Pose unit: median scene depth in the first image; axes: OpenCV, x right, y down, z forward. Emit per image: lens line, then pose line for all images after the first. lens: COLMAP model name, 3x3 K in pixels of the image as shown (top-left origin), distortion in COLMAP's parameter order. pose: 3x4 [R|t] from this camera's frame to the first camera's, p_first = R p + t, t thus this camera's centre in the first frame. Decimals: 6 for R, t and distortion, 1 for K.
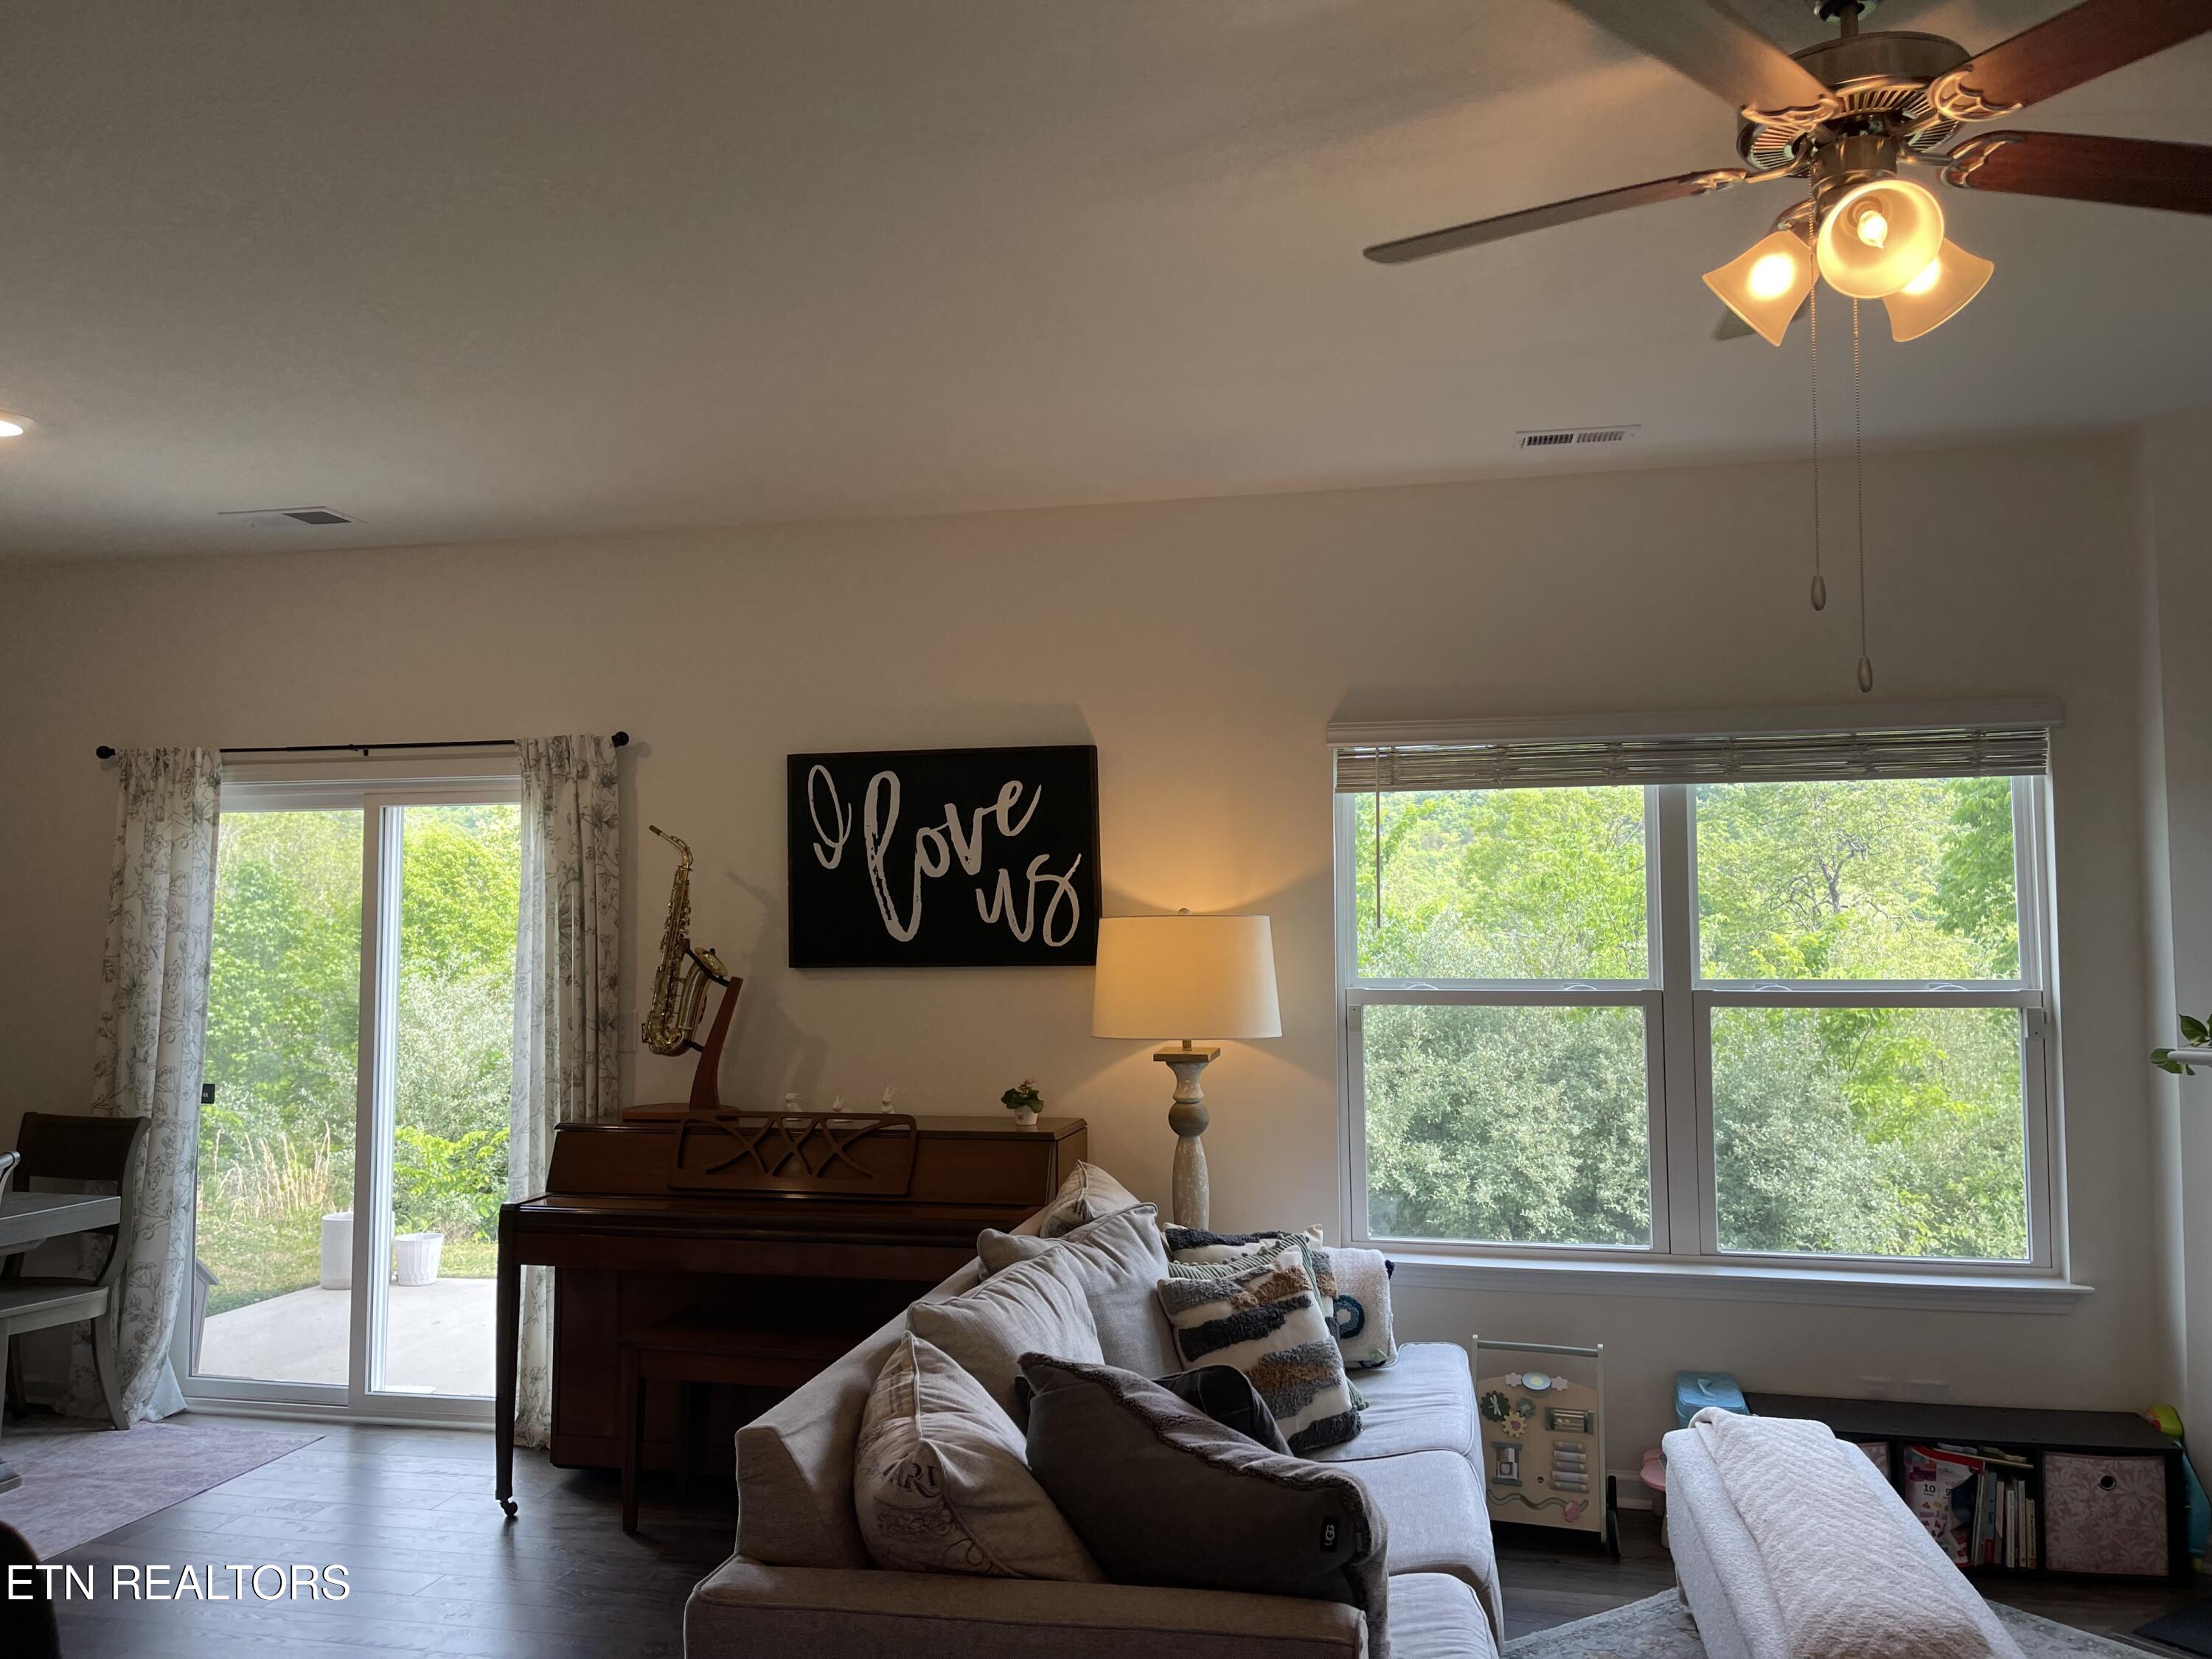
lens RADIAL K [[1662.2, 0, 1120.9], [0, 1662.2, 828.3], [0, 0, 1]] dist [0.080497, -0.095886]
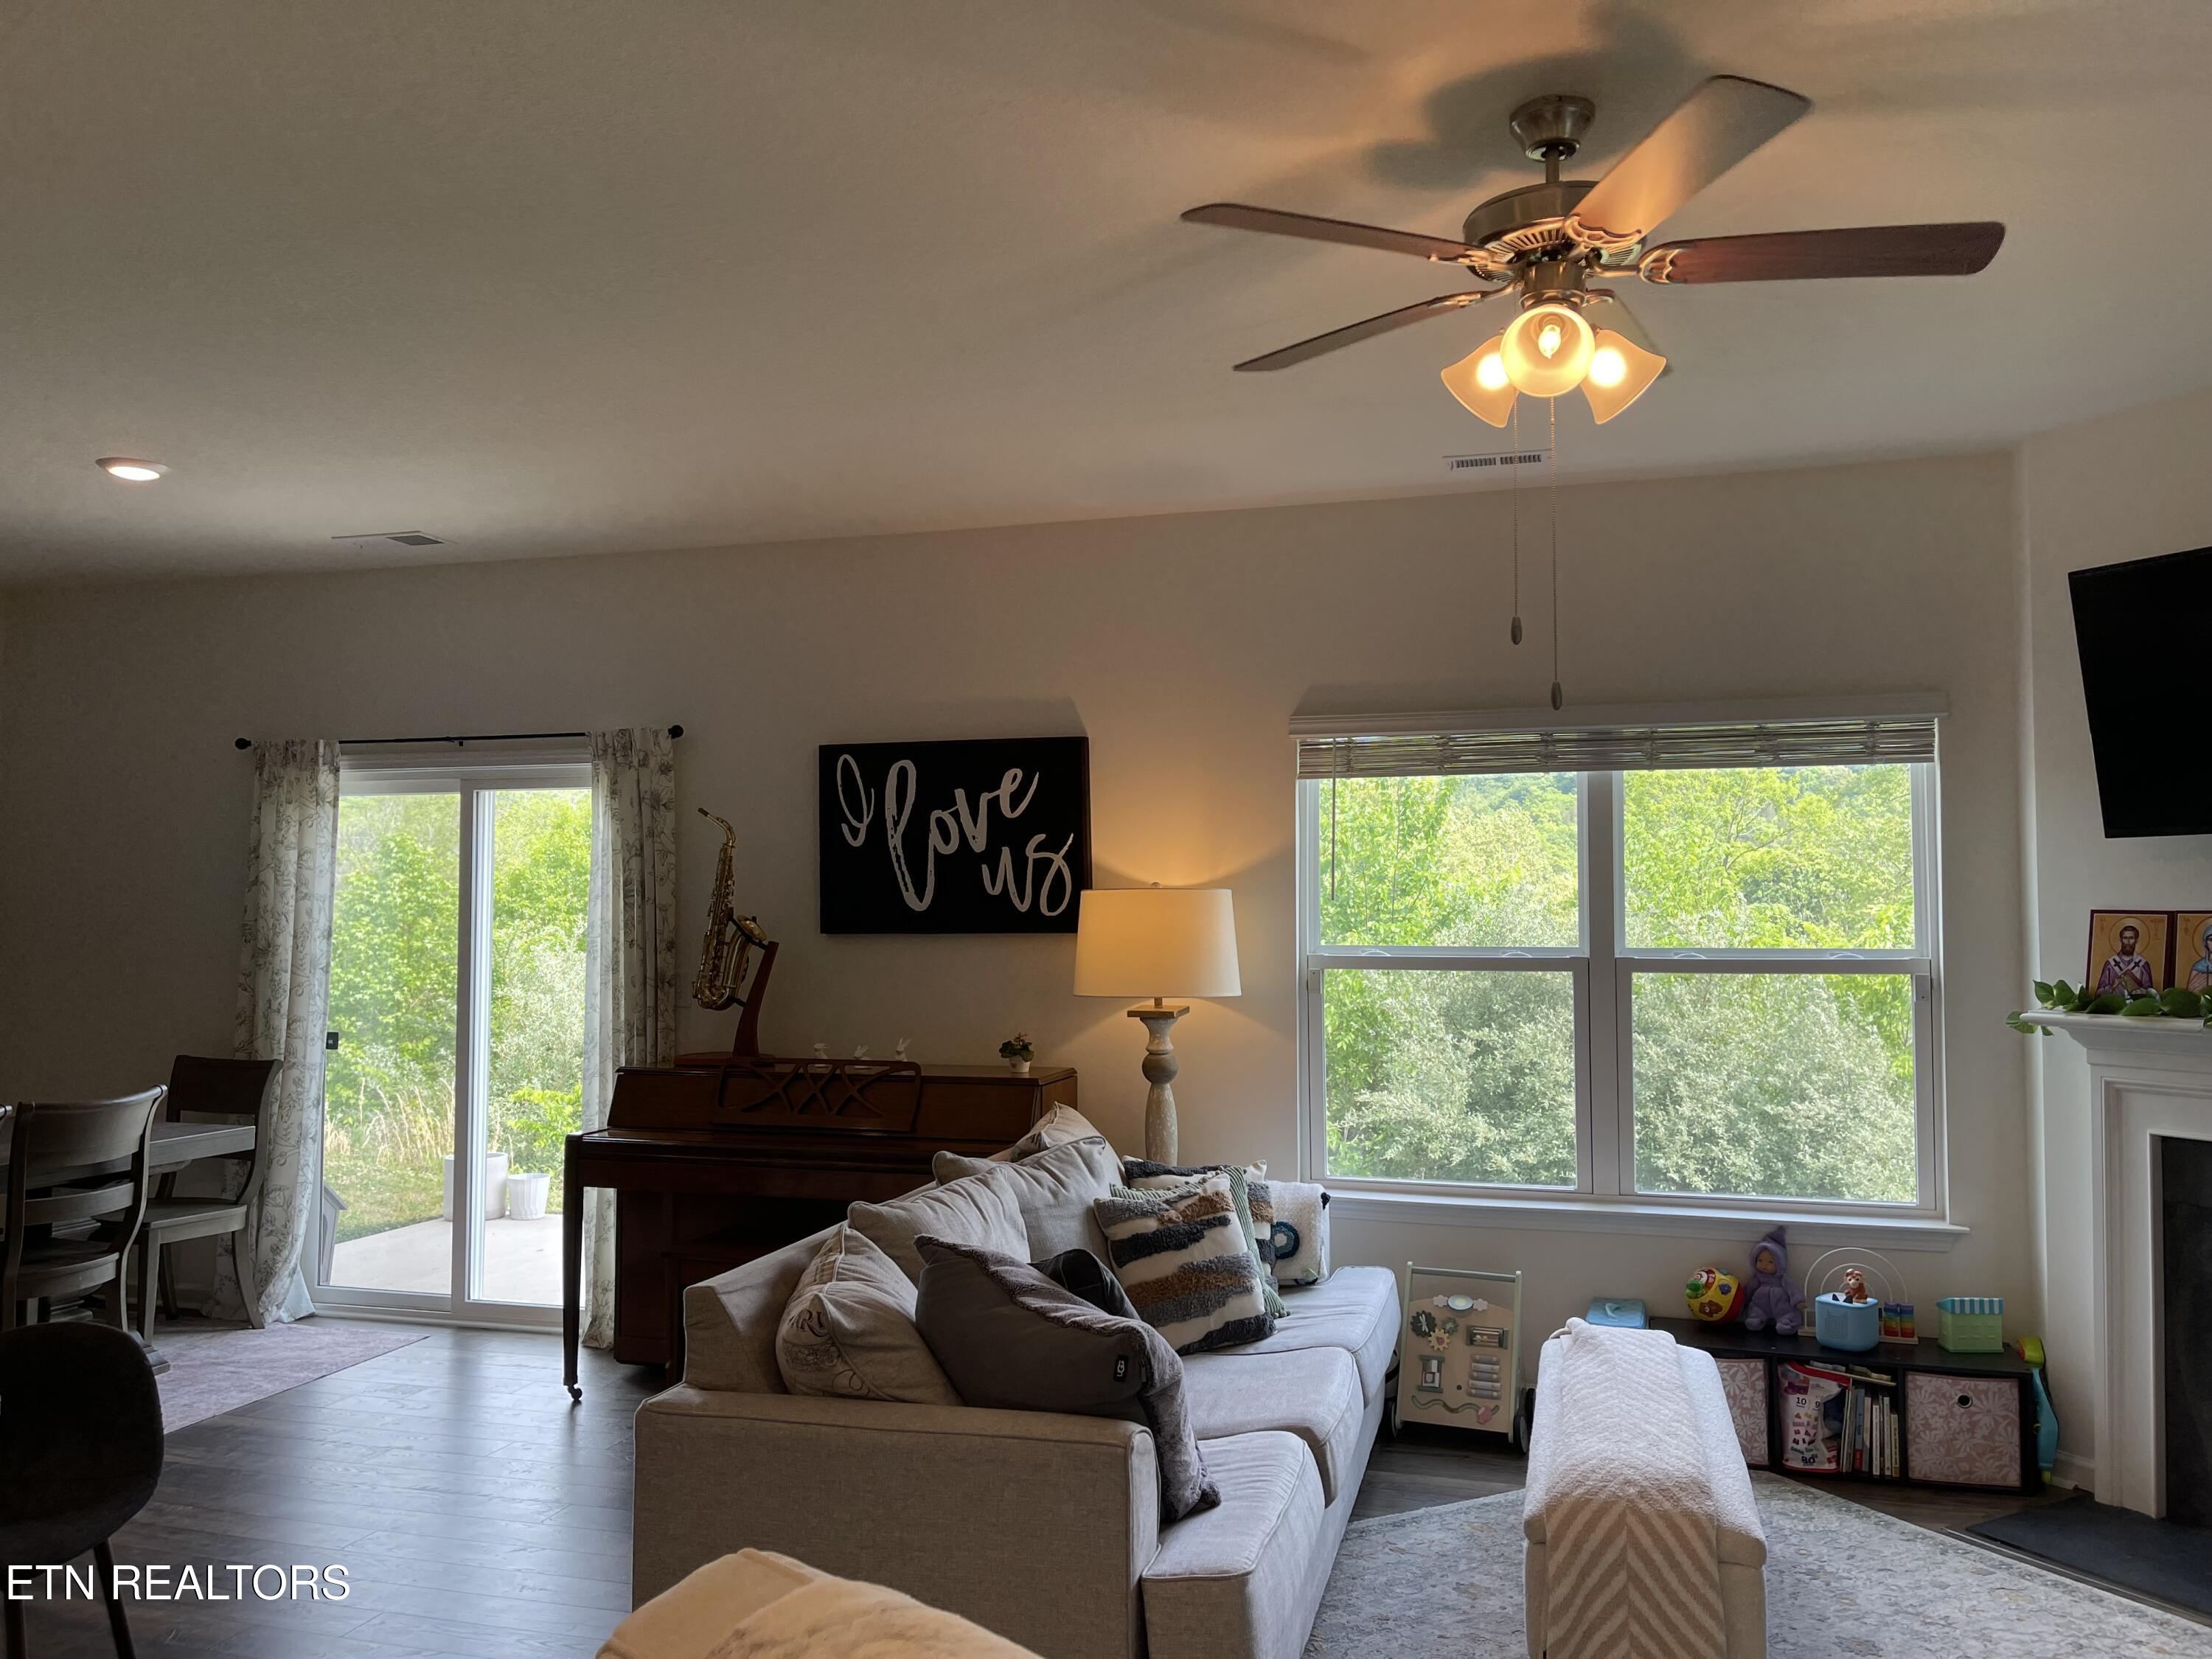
lens RADIAL K [[1662.2, 0, 1146.9], [0, 1662.2, 839.0], [0, 0, 1]] dist [0.080497, -0.095886]
pose [[0.997558, 0.001901, -0.069820, 0.114872], [-0.000610, 0.999828, 0.018511, -0.002118], [0.069843, -0.018423, 0.997388, -0.127547]]
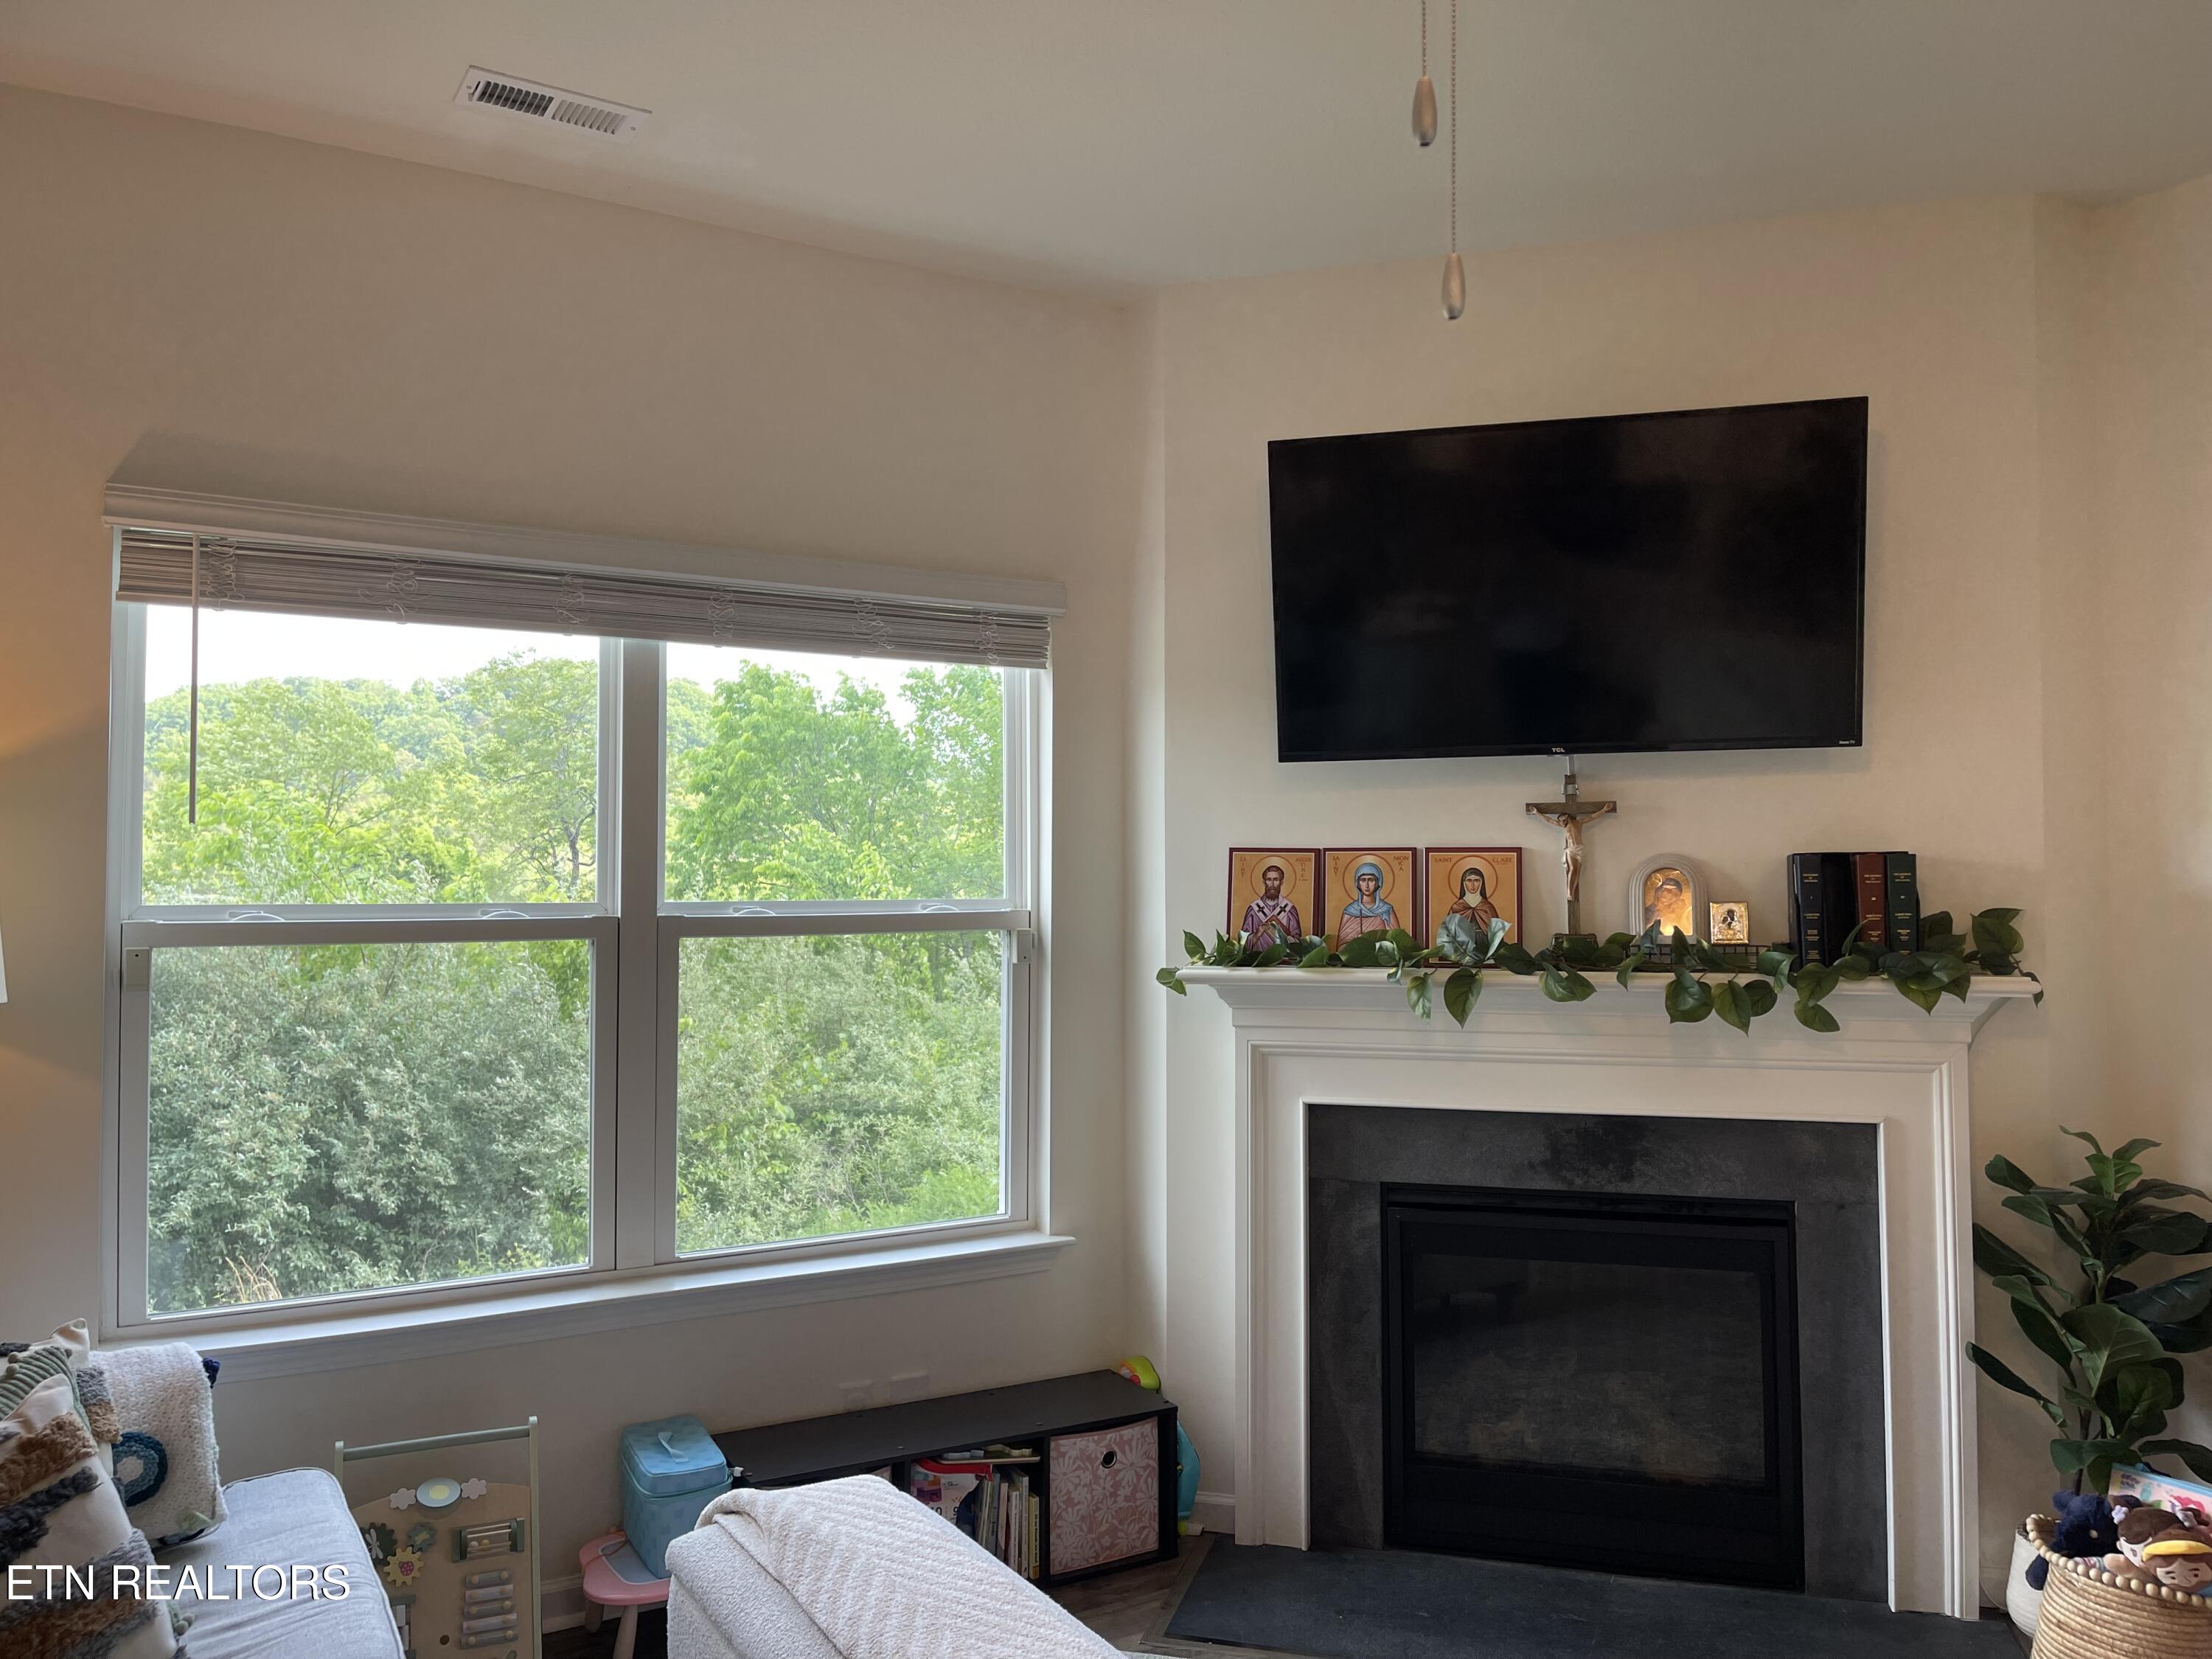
lens RADIAL K [[1662.2, 0, 1112.1], [0, 1662.2, 833.7], [0, 0, 1]] dist [0.080497, -0.095886]
pose [[0.745492, 0.026617, 0.665983, -0.009580], [-0.043112, 0.999036, 0.008331, 0.047103], [-0.665119, -0.034923, 0.745920, 0.321665]]
